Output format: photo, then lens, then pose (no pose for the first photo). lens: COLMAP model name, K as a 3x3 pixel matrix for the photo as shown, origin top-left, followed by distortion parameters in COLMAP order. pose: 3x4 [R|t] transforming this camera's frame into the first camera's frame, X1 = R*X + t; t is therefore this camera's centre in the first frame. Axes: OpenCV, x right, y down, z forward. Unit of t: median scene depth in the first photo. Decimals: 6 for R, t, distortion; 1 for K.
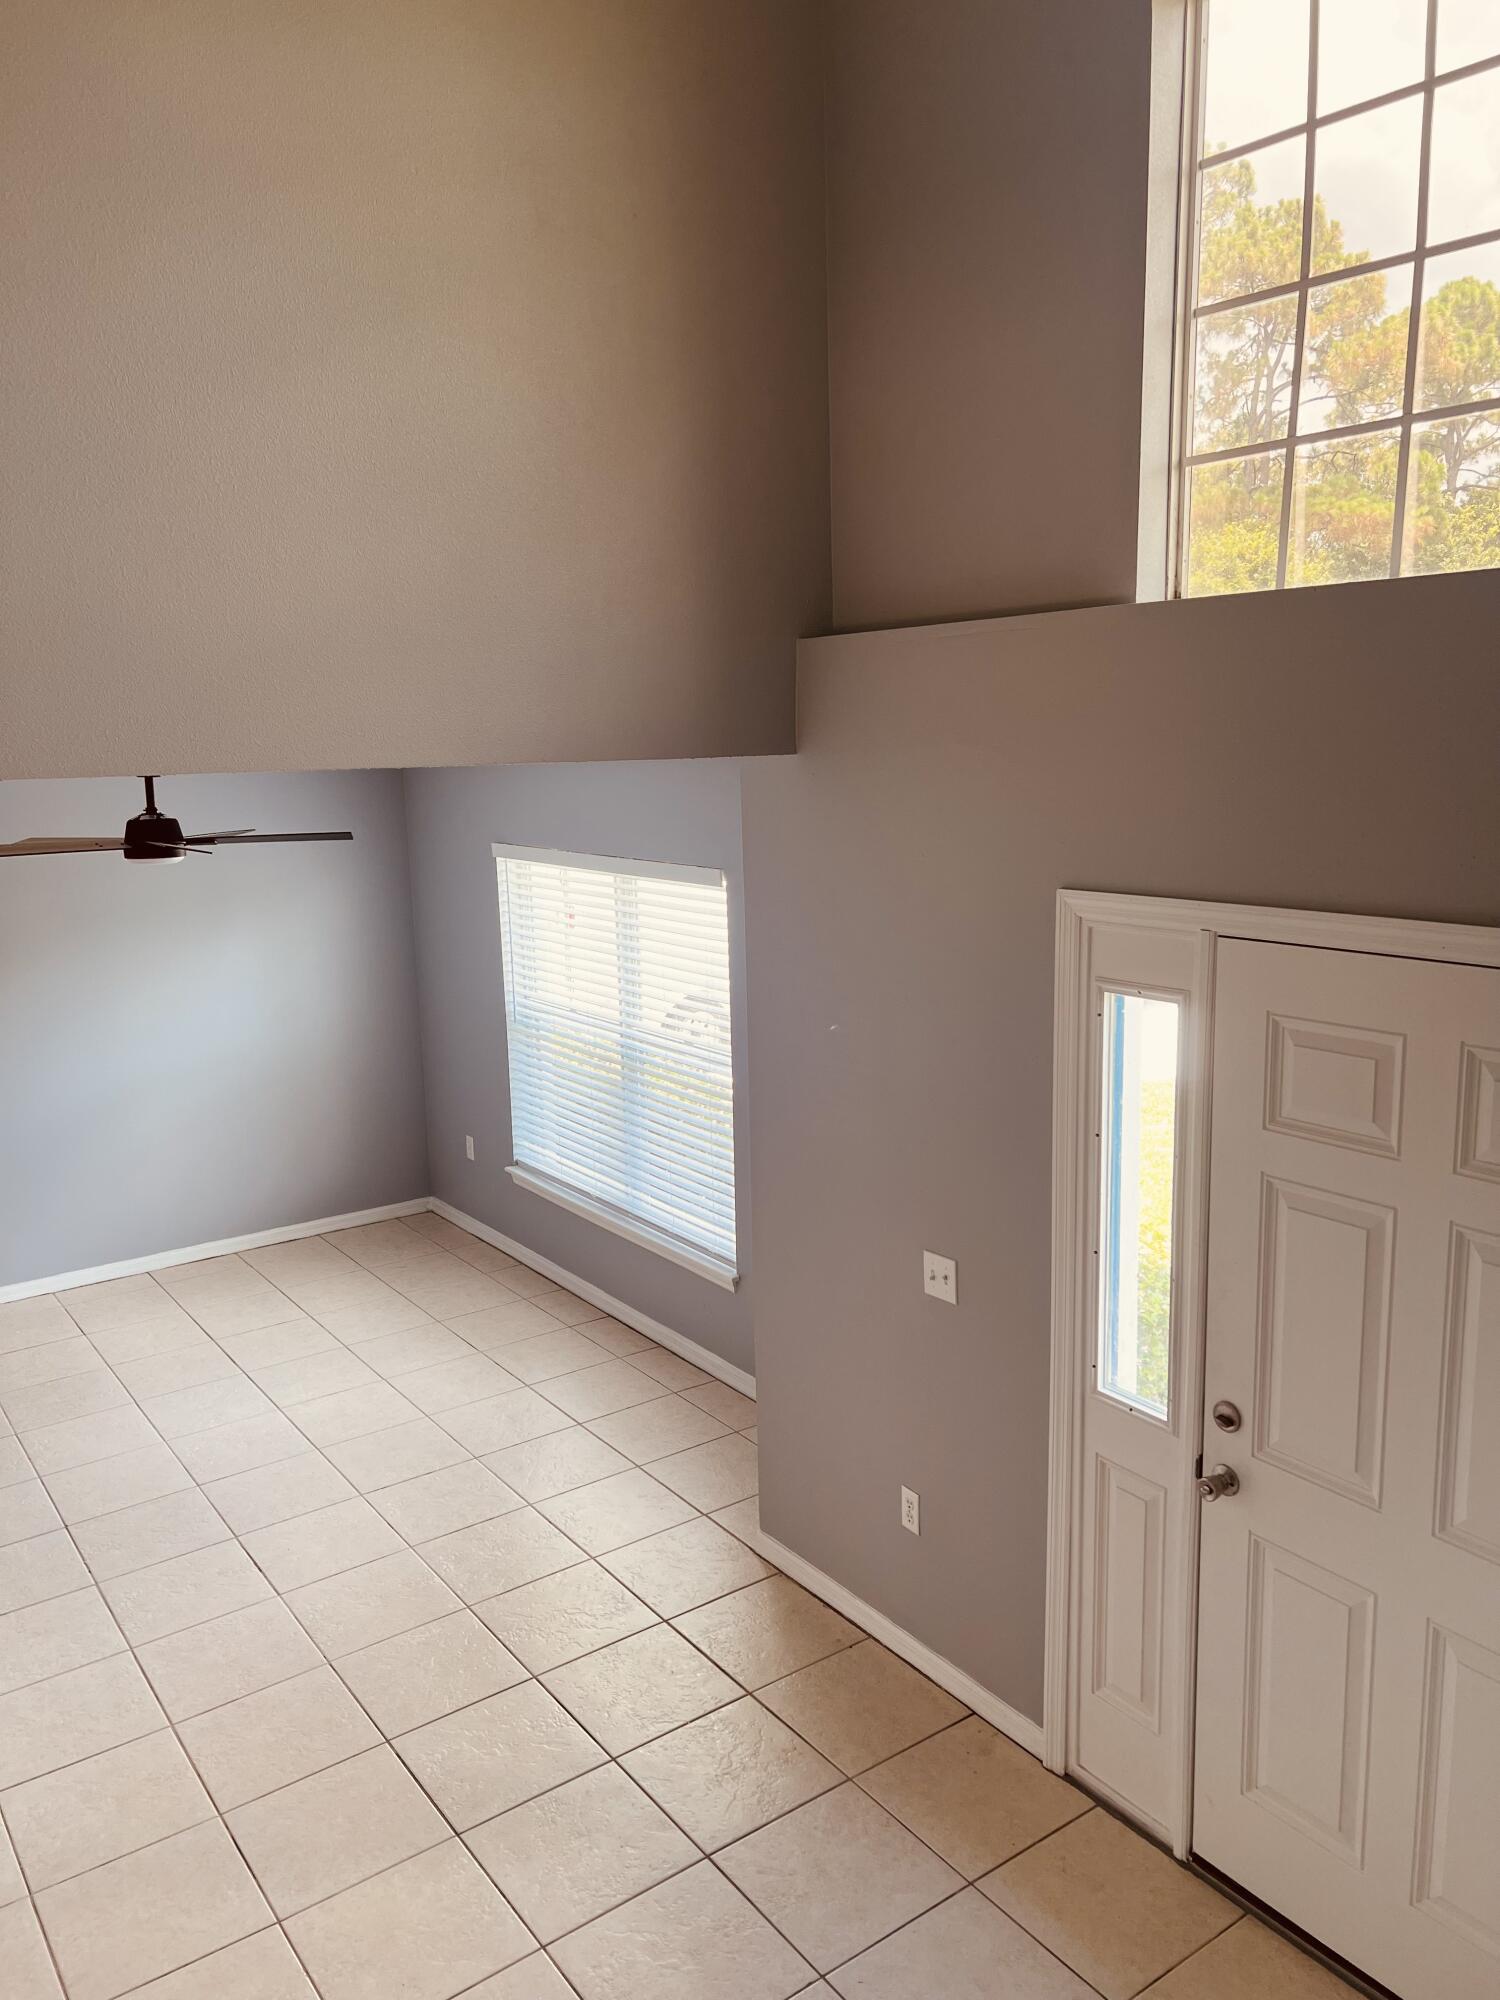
lens RADIAL K [[1507.9, 0, 763.0], [0, 1507.9, 1008.4], [0, 0, 1]] dist [0.061722, -0.068519]
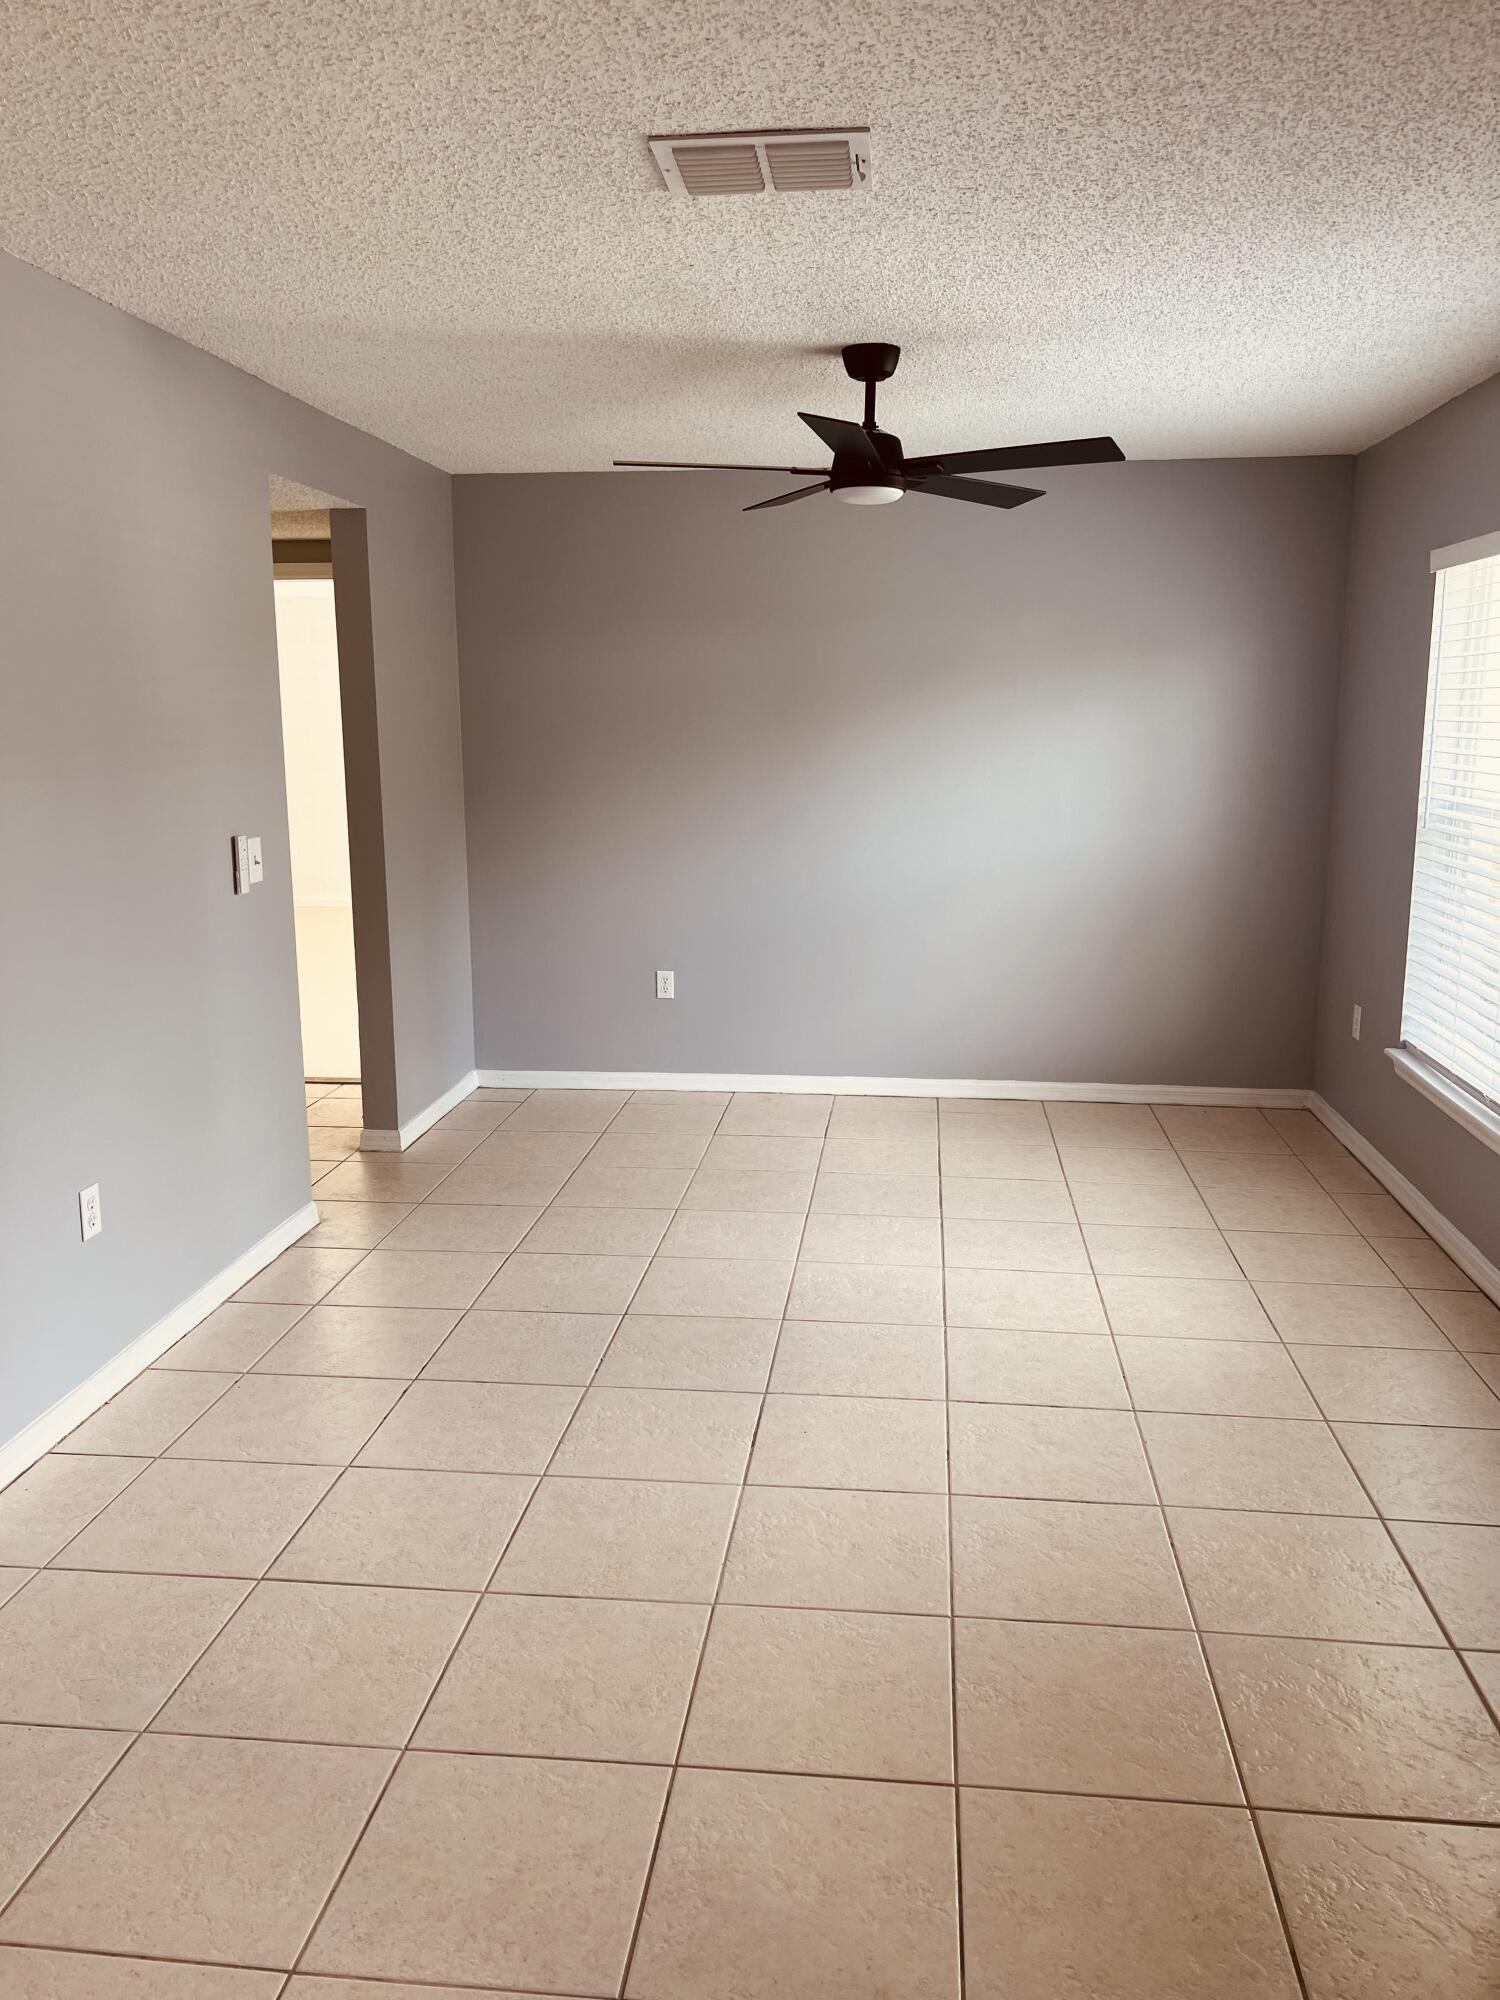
lens RADIAL K [[1507.9, 0, 760.3], [0, 1507.9, 999.7], [0, 0, 1]] dist [0.061722, -0.068519]
pose [[0.747350, 0.151819, -0.646853, 0.058620], [-0.140447, 0.987643, 0.069537, 0.075464], [0.649417, 0.038880, 0.759438, 0.296893]]
